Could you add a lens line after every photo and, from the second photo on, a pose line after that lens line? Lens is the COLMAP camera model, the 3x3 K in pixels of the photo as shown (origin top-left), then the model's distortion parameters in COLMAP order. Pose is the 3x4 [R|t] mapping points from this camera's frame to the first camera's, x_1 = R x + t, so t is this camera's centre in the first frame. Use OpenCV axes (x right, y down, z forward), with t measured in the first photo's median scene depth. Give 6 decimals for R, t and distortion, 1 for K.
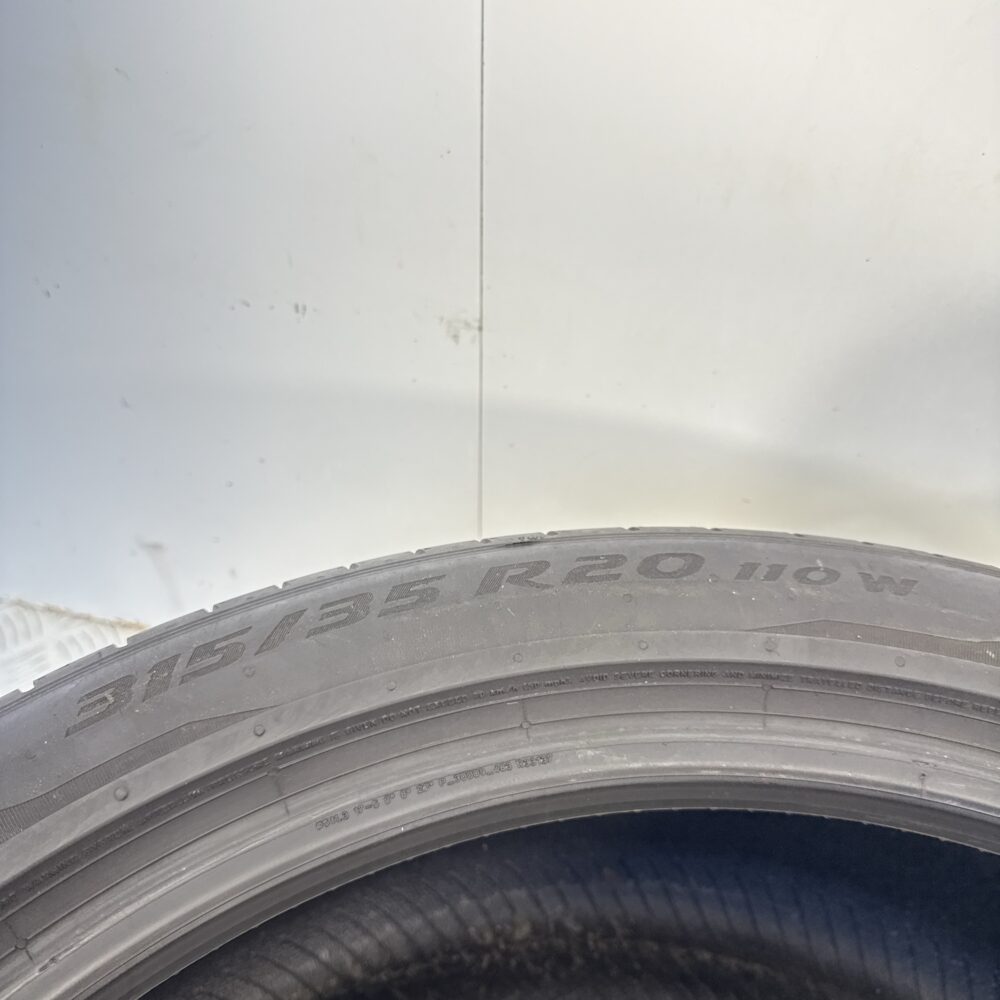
lens RADIAL K [[861.8, 0, 500.0], [0, 861.8, 500.0], [0, 0, 1]] dist [0.051869, -0.002278]
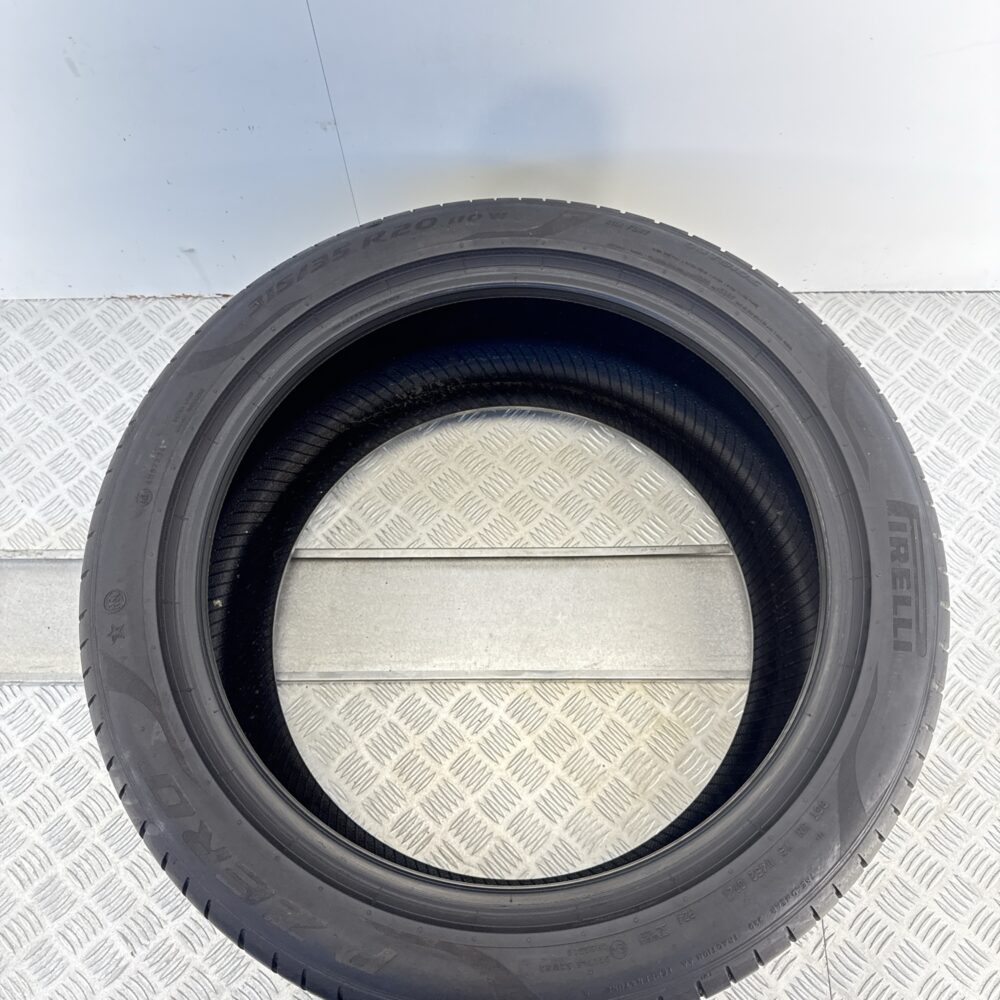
lens RADIAL K [[861.8, 0, 500.0], [0, 861.8, 500.0], [0, 0, 1]] dist [0.051869, -0.002278]
pose [[0.974097, -0.218680, 0.057570, 0.049594], [0.175573, 0.891833, 0.416903, -0.193802], [-0.142511, -0.395996, 0.907126, -1.484579]]
